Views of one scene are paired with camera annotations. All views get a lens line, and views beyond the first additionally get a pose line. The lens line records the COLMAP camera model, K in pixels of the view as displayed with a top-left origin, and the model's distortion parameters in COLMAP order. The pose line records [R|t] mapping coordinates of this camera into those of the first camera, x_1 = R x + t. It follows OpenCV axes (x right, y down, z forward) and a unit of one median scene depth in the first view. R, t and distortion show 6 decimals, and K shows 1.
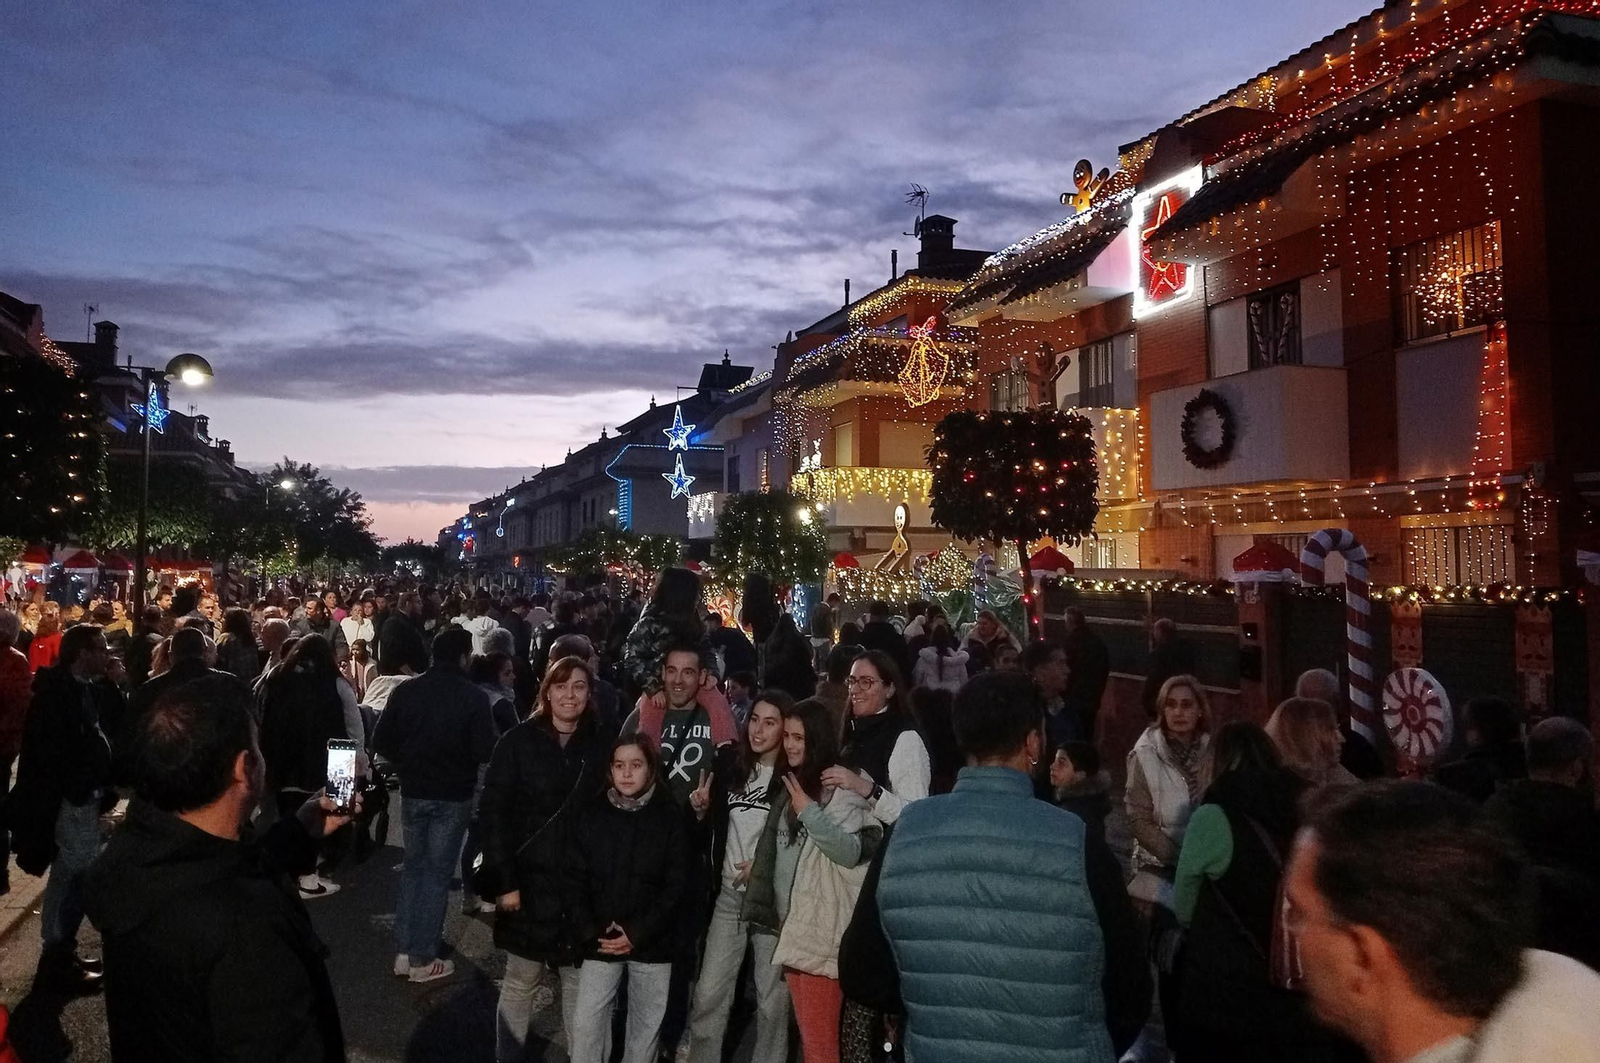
lens RADIAL K [[1304.8, 0, 807.1], [0, 1304.8, 537.1], [0, 0, 1]] dist [0.103774, -0.248945]
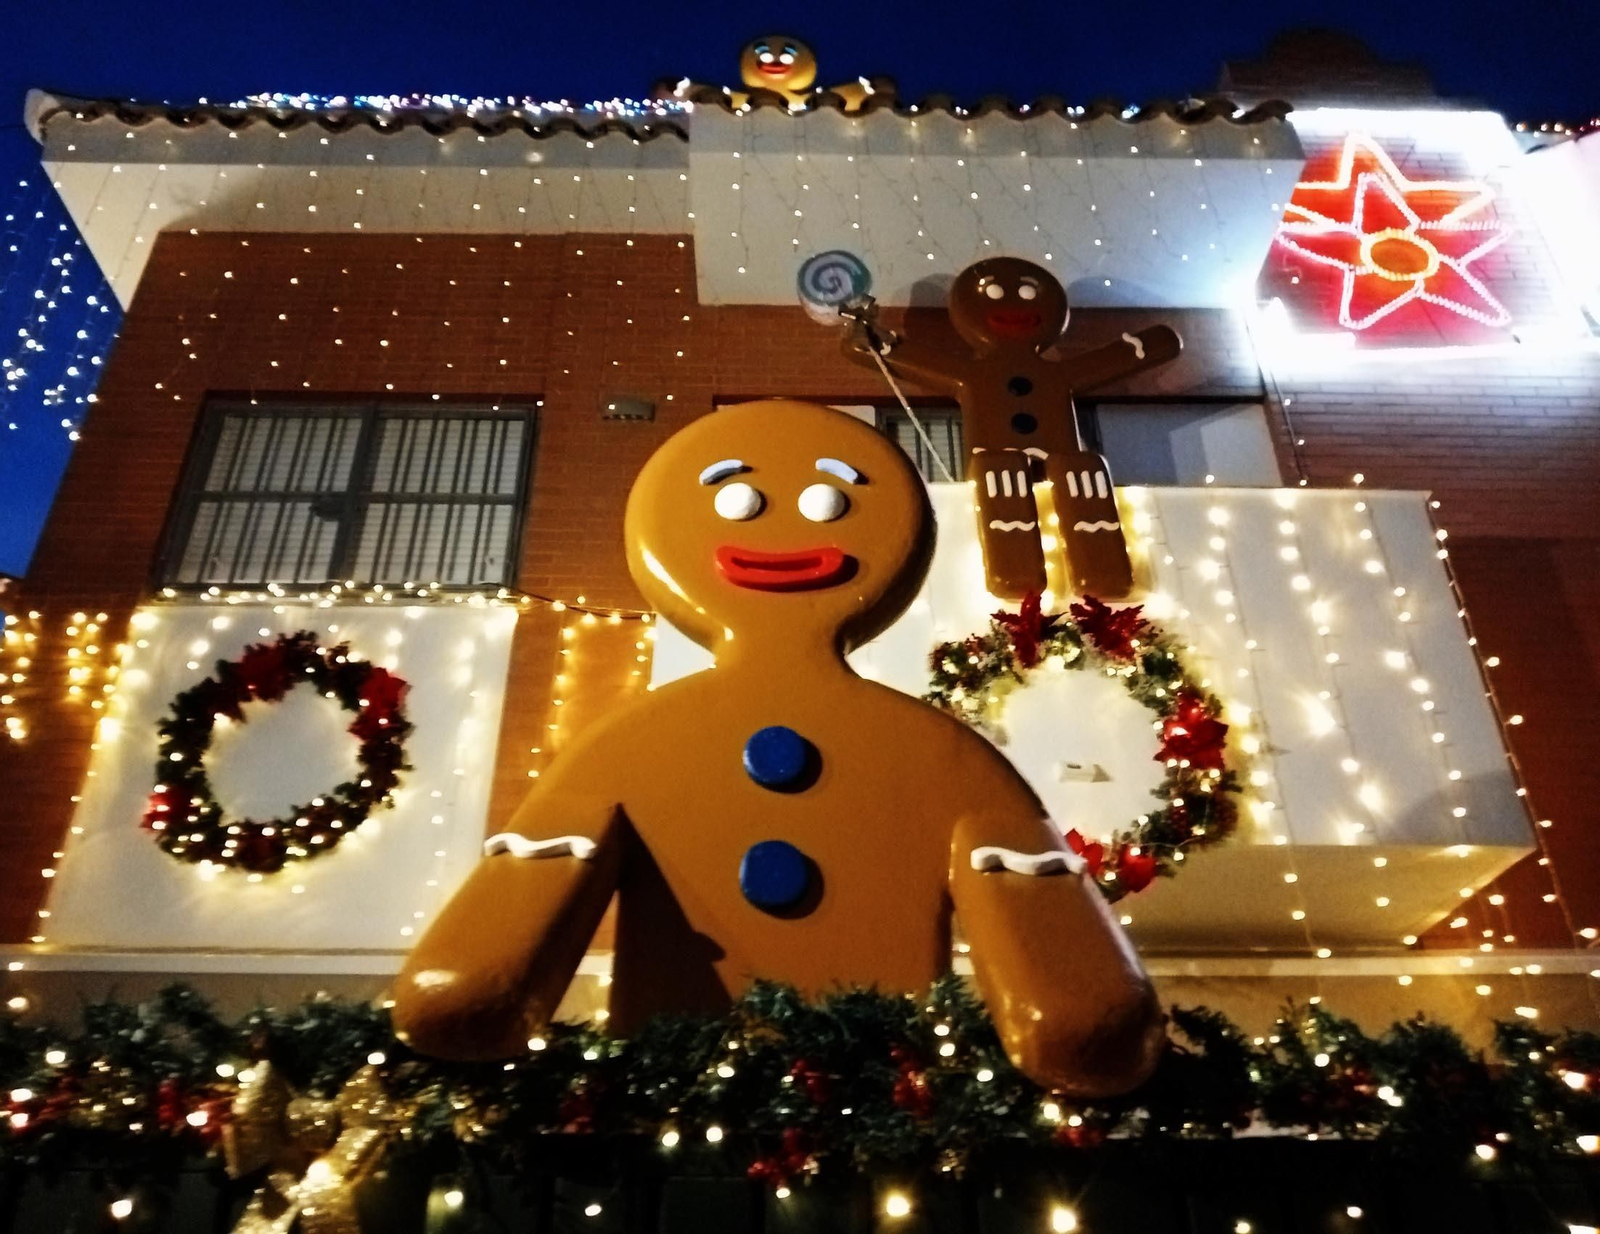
lens RADIAL K [[1275.9, 0, 796.8], [0, 1275.9, 617.8], [0, 0, 1]] dist [-0.003749, -0.002870]
pose [[0.303461, 0.496879, 0.813033, 0.000718], [-0.016914, 0.855945, -0.516791, 0.029865], [-0.952694, 0.143074, 0.268150, 0.750519]]
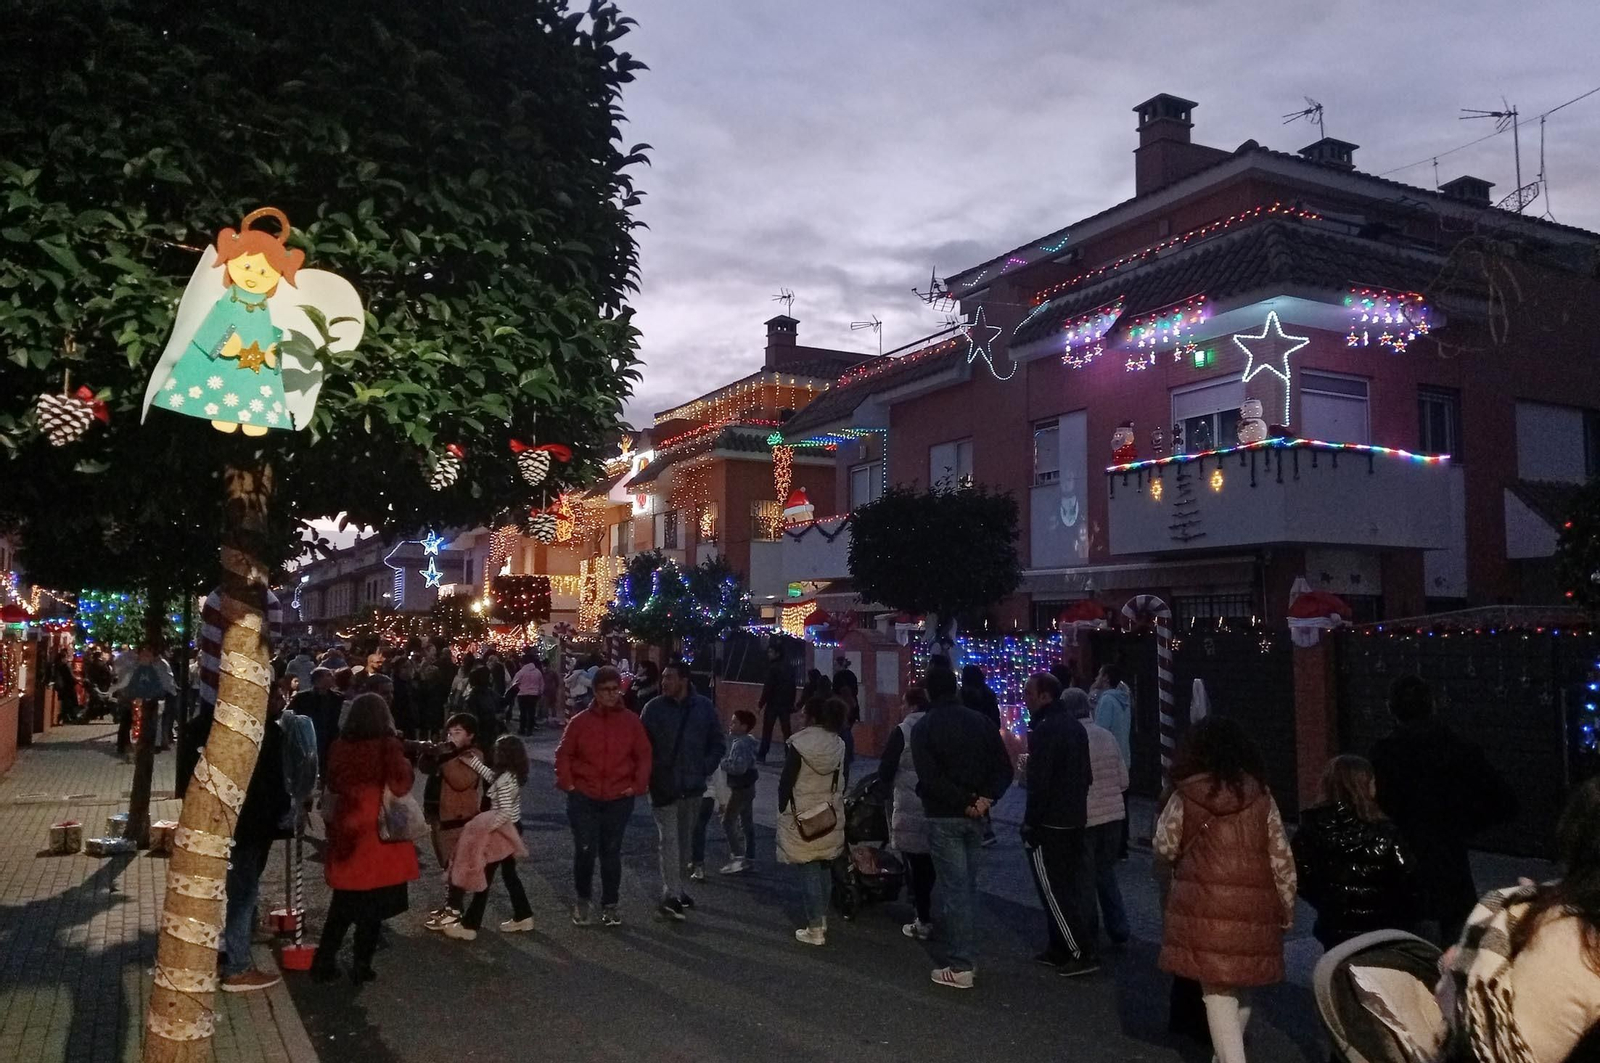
lens RADIAL K [[1304.8, 0, 807.1], [0, 1304.8, 537.1], [0, 0, 1]] dist [0.103774, -0.248945]
pose [[0.989223, 0.006950, 0.146253, 0.159078], [0.000413, 0.998736, -0.050257, -0.017429], [-0.146417, 0.049776, 0.987970, -0.814858]]
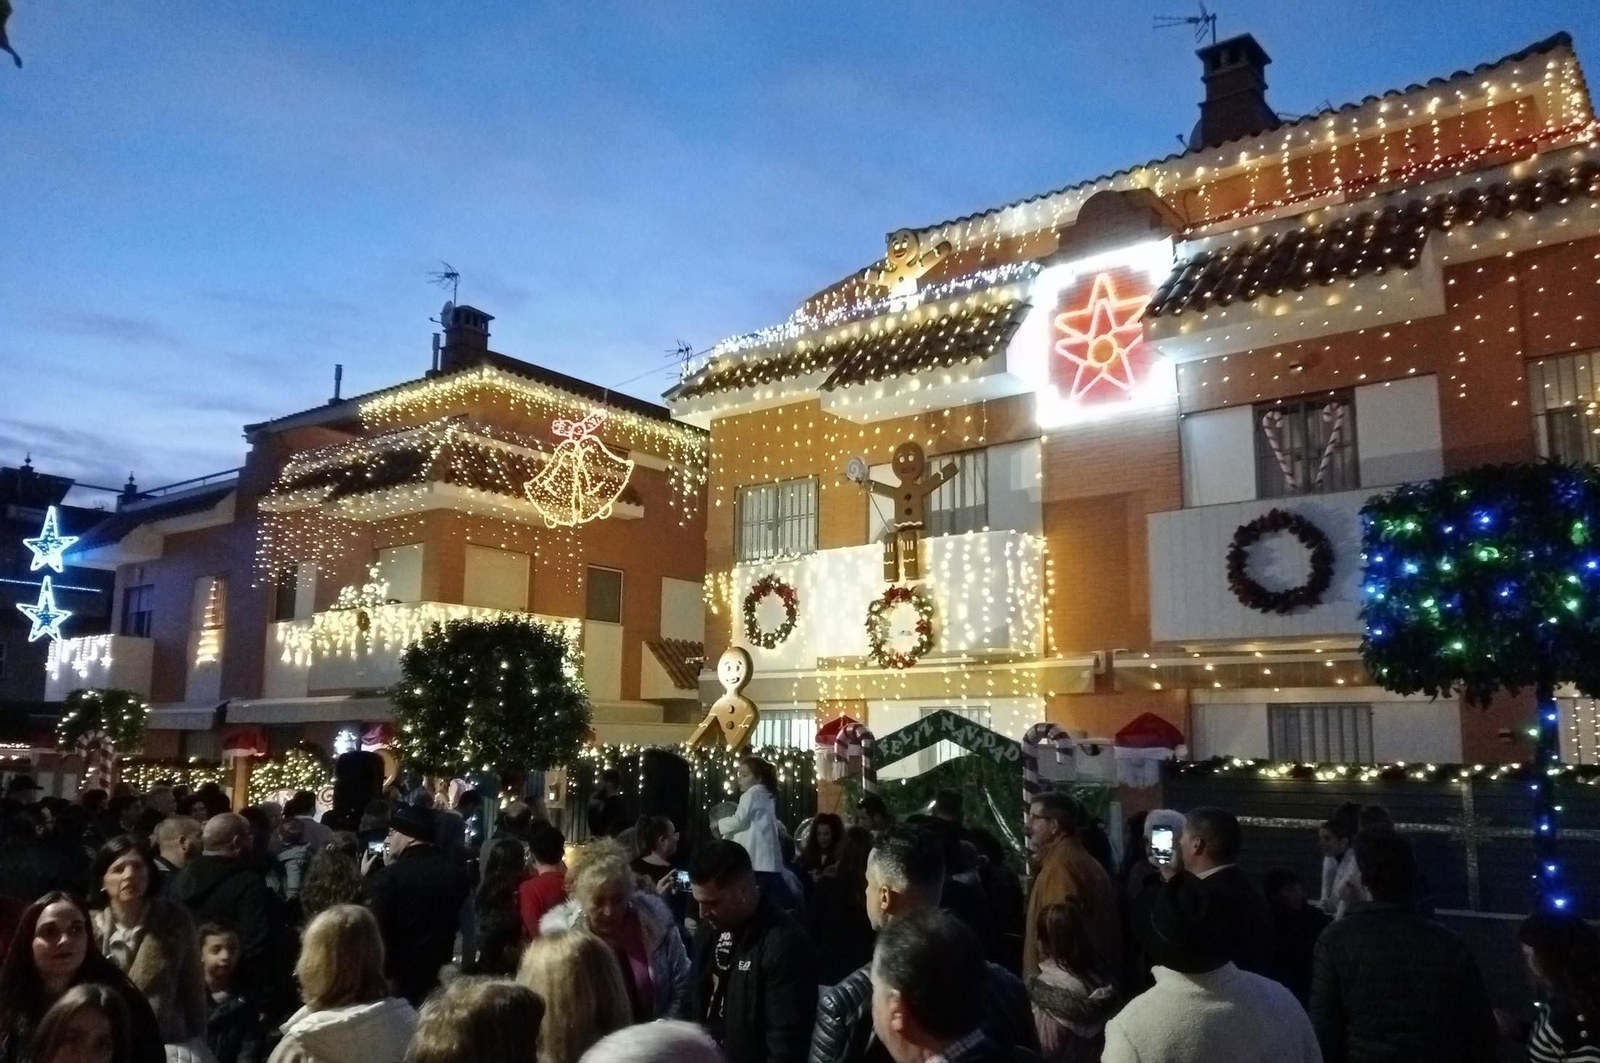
lens RADIAL K [[1296.9, 0, 797.4], [0, 1296.9, 544.4], [0, 0, 1]] dist [0.115792, -0.223788]
pose [[0.842262, 0.089126, 0.531649, -0.203666], [-0.018351, 0.990406, -0.136961, 0.010154], [-0.538756, 0.105601, 0.835817, 0.317162]]
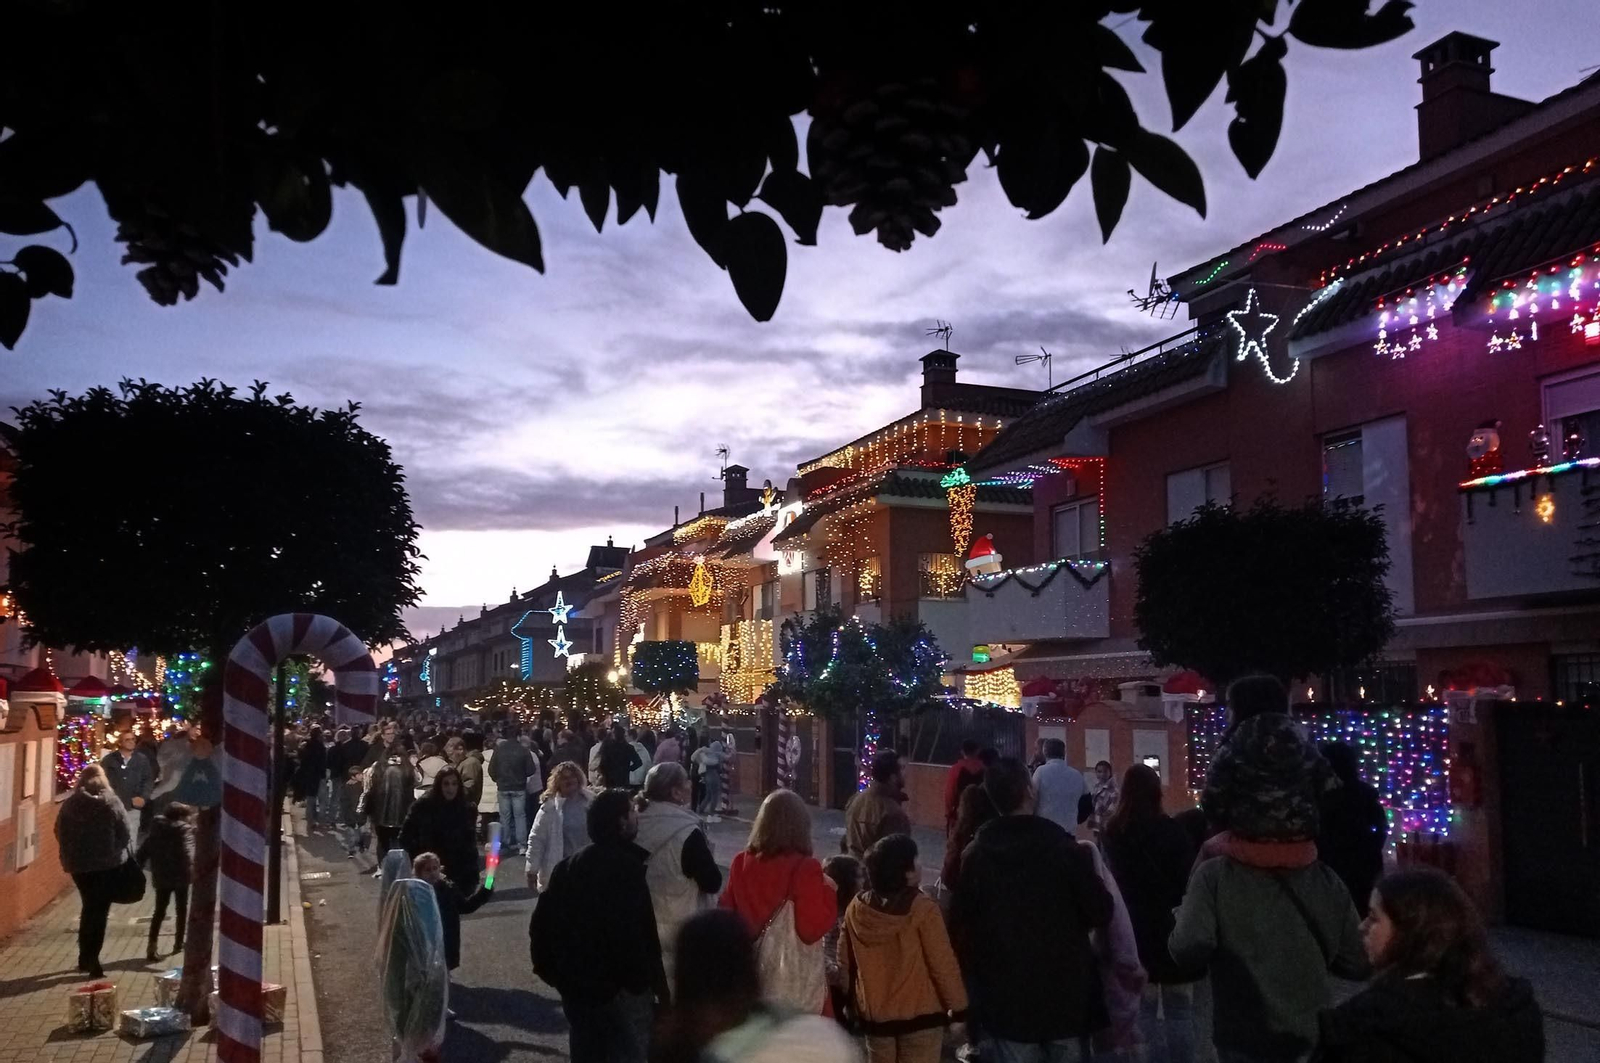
lens RADIAL K [[1314.1, 0, 776.4], [0, 1314.1, 591.0], [0, 0, 1]] dist [0.109442, -0.239046]
pose [[0.999317, -0.004593, 0.036673, 0.126990], [0.006883, 0.998018, -0.062546, -0.015380], [-0.036313, 0.062756, 0.997368, -0.663154]]
